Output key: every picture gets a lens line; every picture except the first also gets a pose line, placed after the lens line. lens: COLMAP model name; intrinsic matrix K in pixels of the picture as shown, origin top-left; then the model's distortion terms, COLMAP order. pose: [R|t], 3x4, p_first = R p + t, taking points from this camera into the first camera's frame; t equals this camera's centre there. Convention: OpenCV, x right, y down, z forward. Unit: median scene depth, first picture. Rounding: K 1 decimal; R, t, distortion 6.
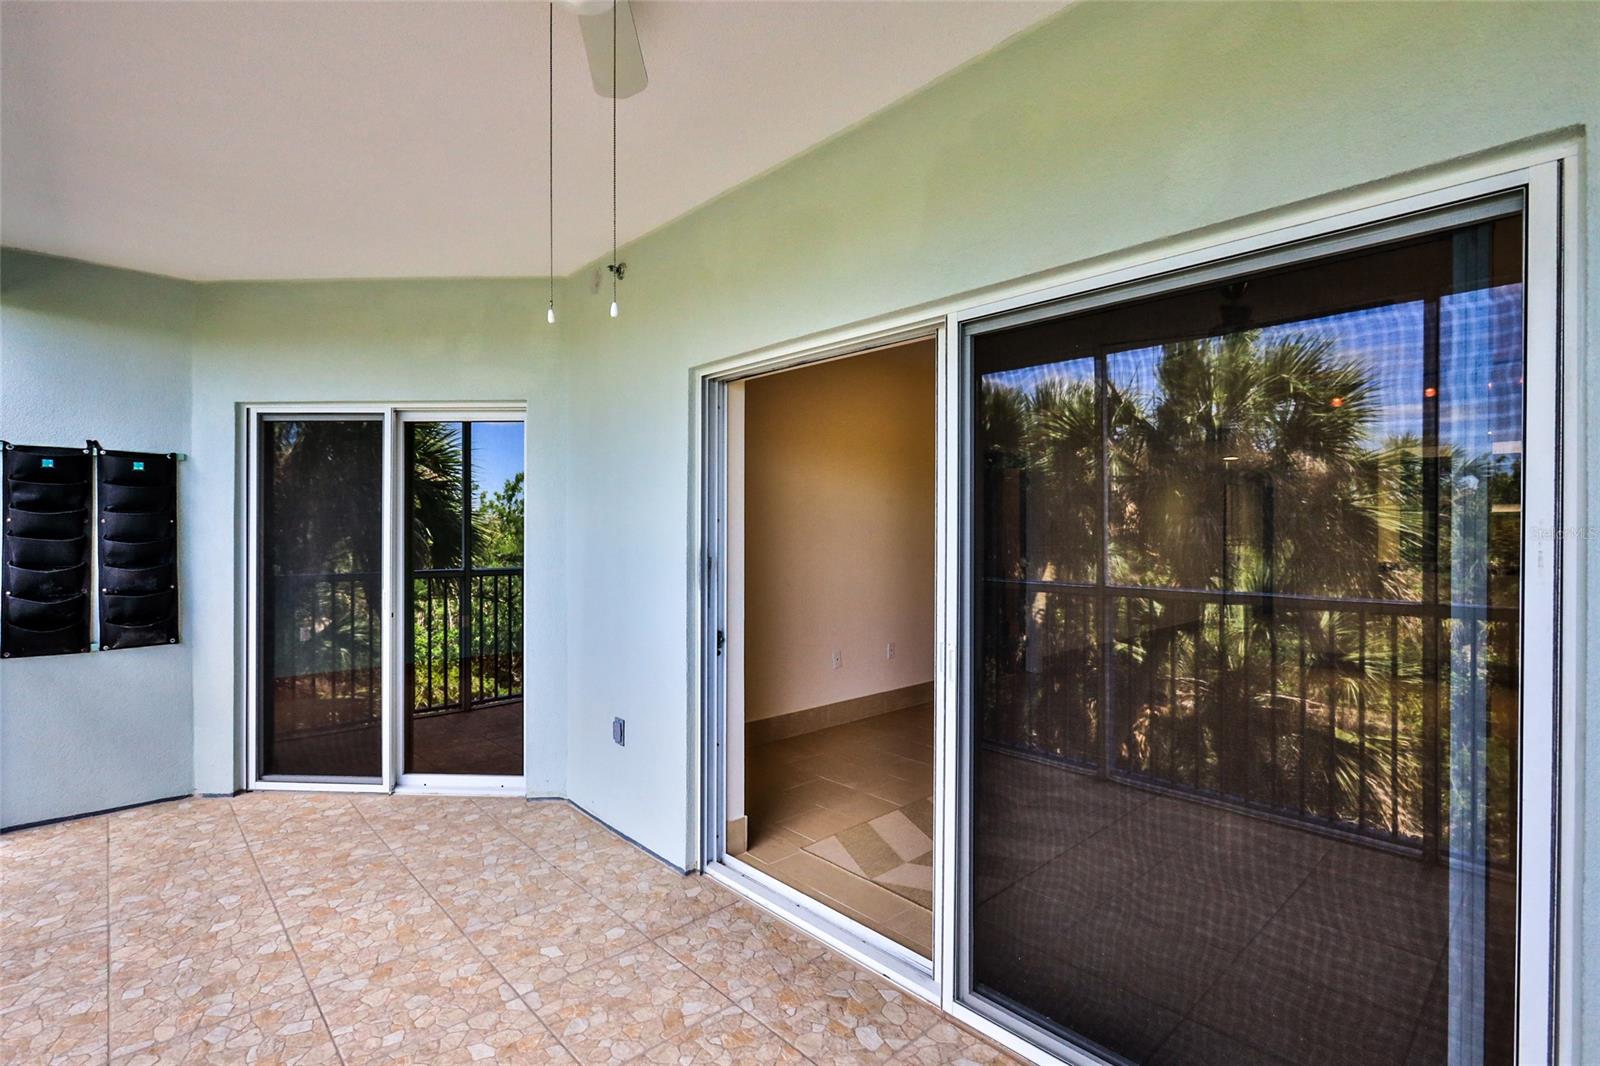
lens RADIAL K [[746.1, 0, 791.1], [0, 746.1, 530.2], [0, 0, 1]] dist [-0.006257, 0.003502]
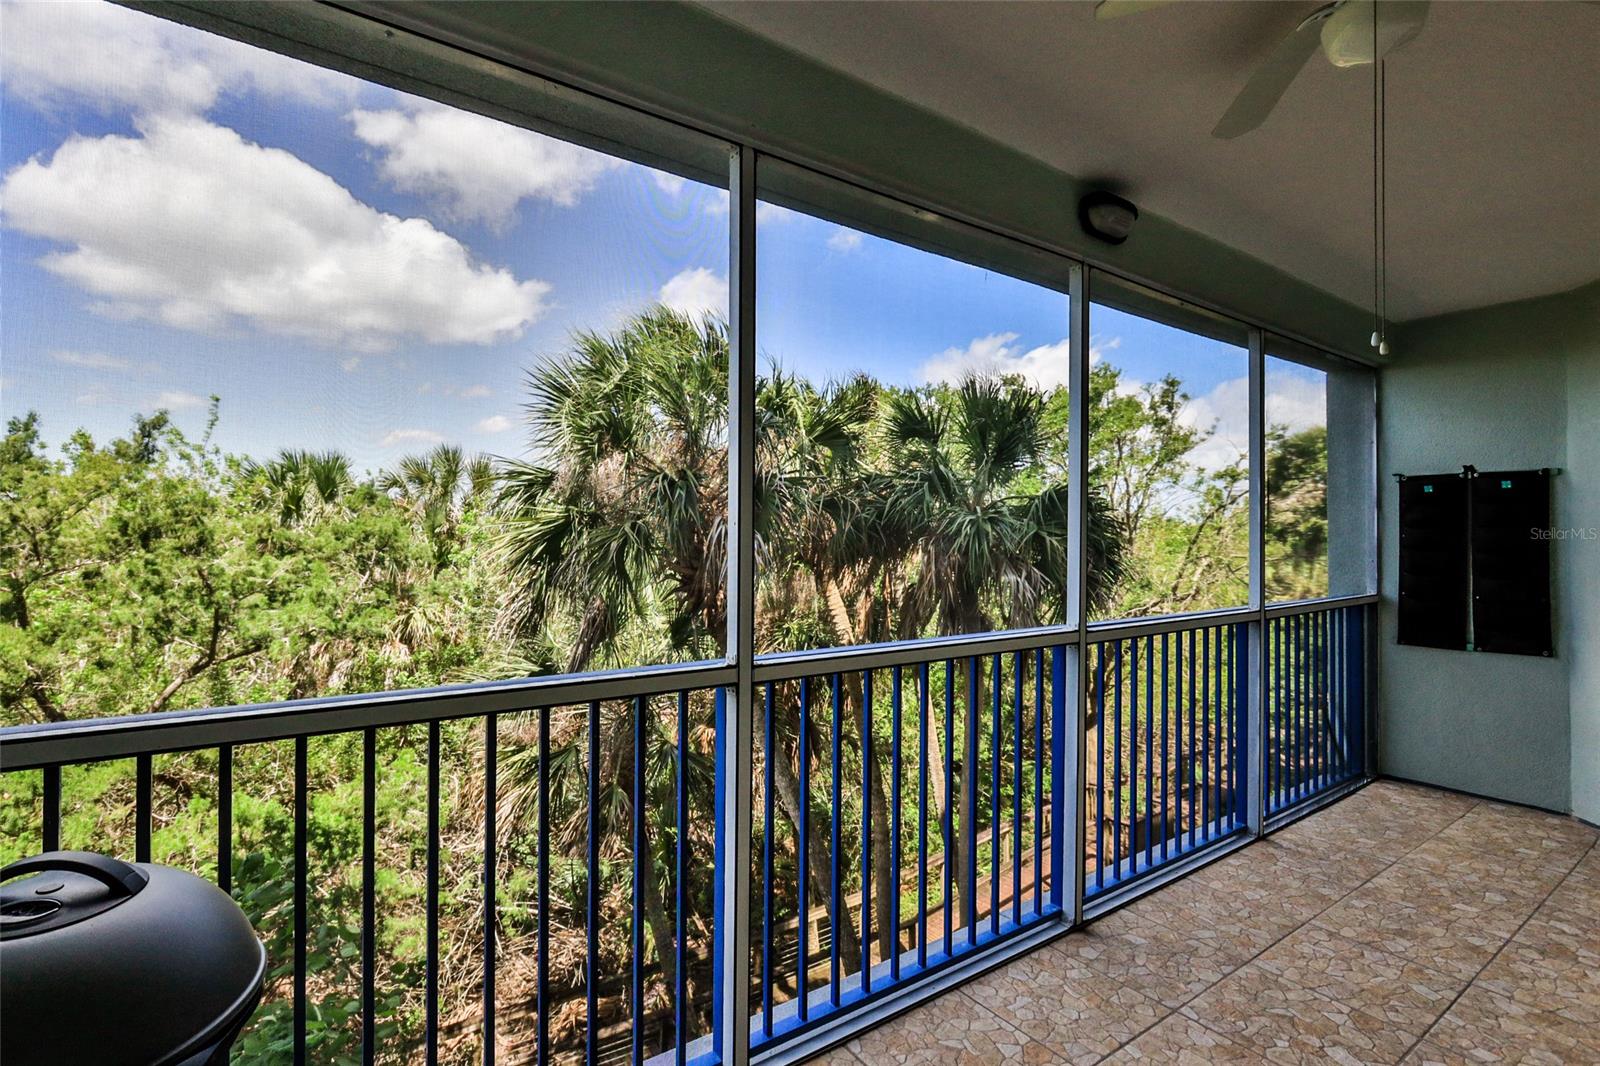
lens RADIAL K [[746.1, 0, 787.5], [0, 746.1, 533.8], [0, 0, 1]] dist [-0.006257, 0.003502]
pose [[-0.125464, -0.010000, -0.992048, 0.351157], [-0.004752, 0.999944, -0.009479, -0.000070], [0.992087, 0.003525, -0.125505, 0.119586]]
